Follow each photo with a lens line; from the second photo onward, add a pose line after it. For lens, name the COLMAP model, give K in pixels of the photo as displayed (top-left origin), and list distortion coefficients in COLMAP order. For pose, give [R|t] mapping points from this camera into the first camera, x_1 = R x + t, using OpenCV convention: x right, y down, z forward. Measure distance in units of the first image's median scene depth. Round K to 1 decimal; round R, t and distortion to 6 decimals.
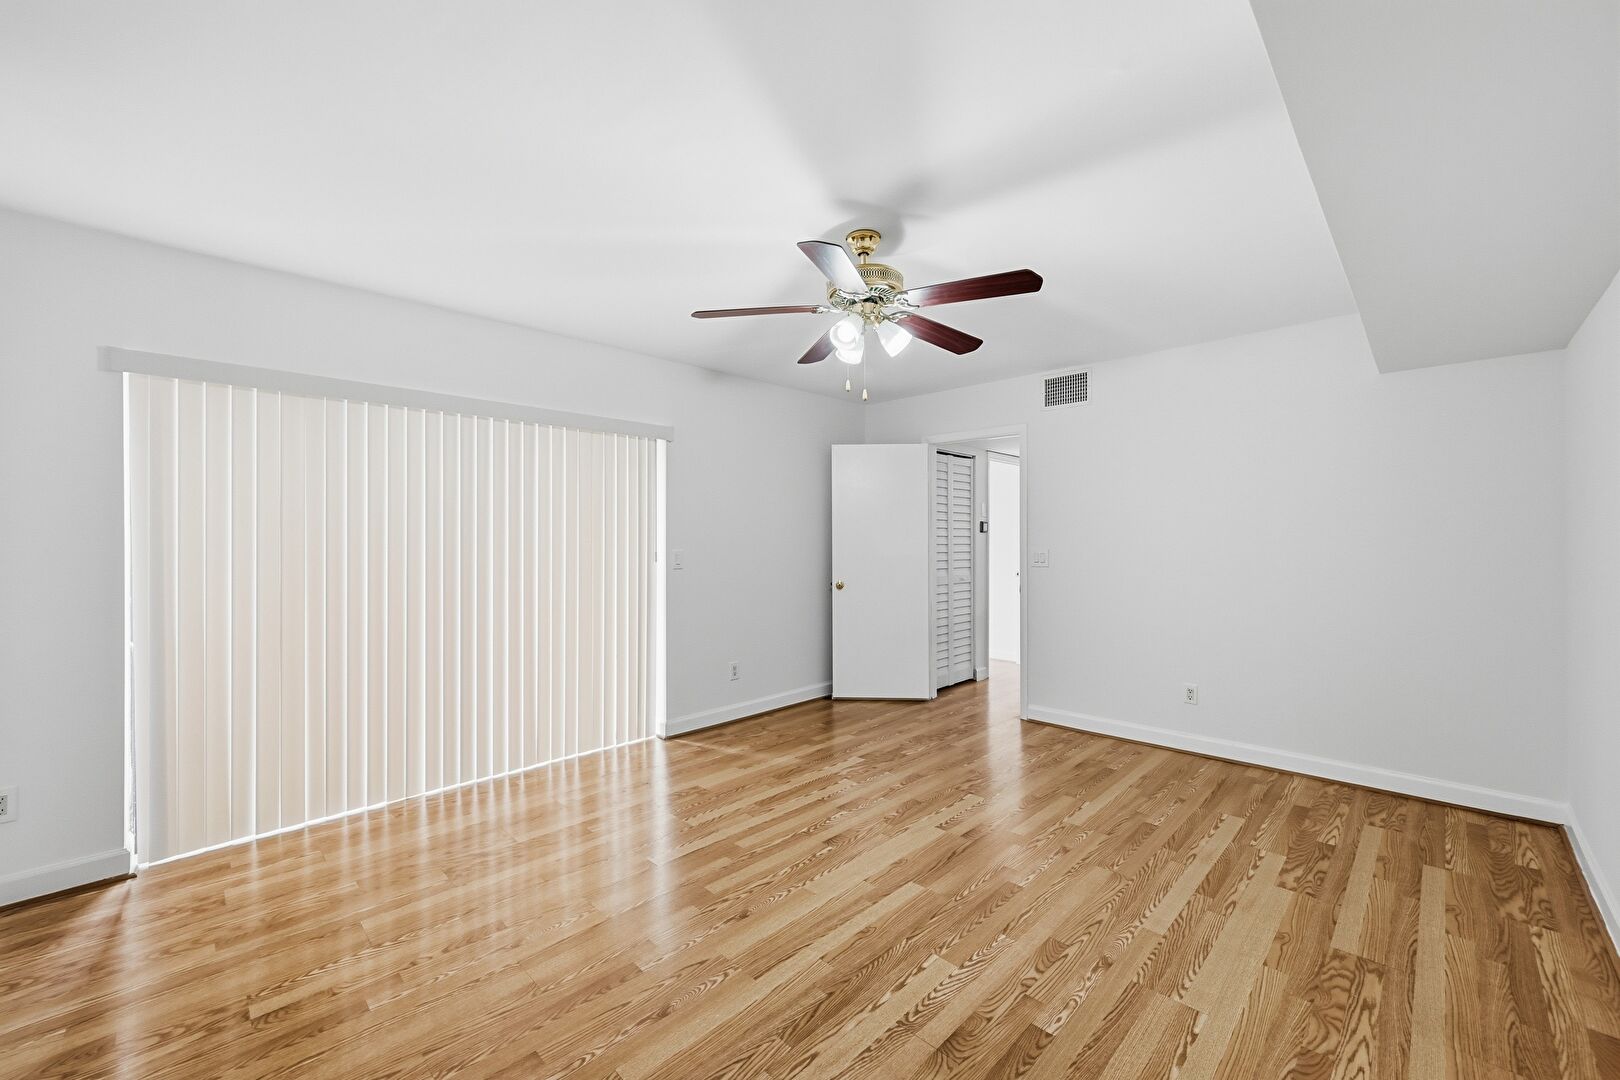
lens RADIAL K [[643.0, 0, 807.4], [0, 643.0, 538.3], [0, 0, 1]] dist [0.000337, 0.000056]
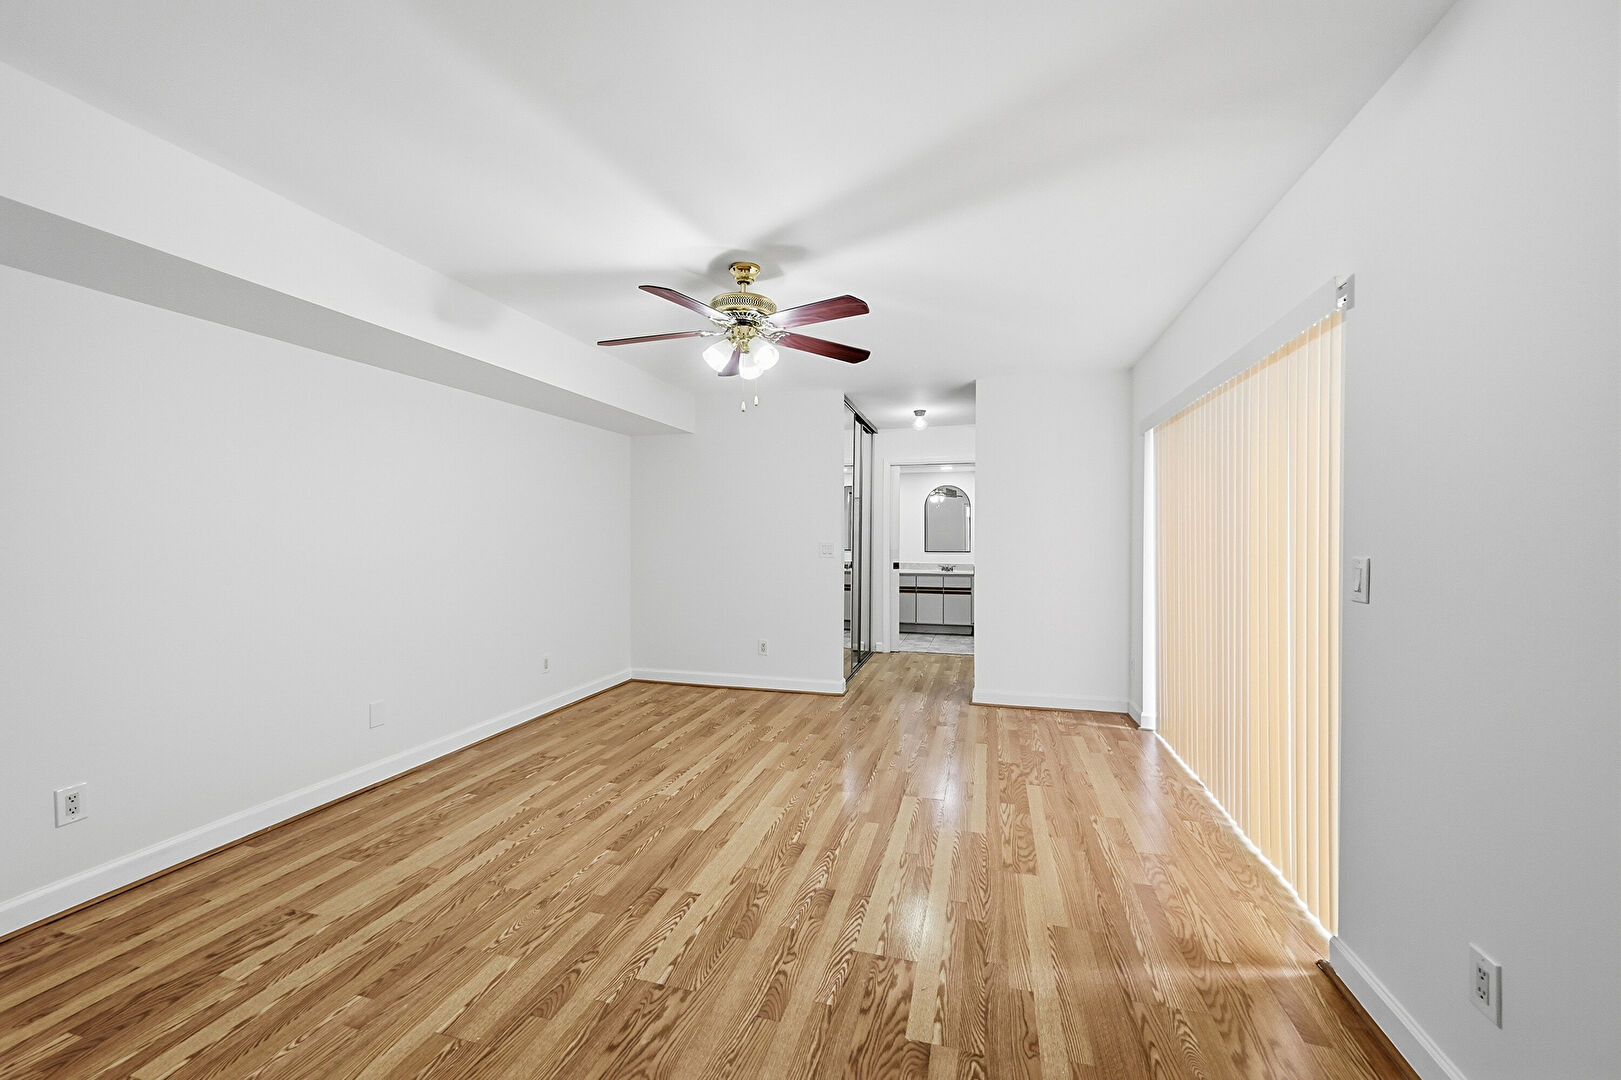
lens RADIAL K [[643.4, 0, 807.9], [0, 643.4, 538.3], [0, 0, 1]] dist [0.000337, 0.000056]
pose [[-0.874028, 0.004517, -0.485854, 0.517477], [0.002391, 0.999985, 0.004996, 0.005987], [0.485869, 0.003205, -0.874026, 1.948598]]
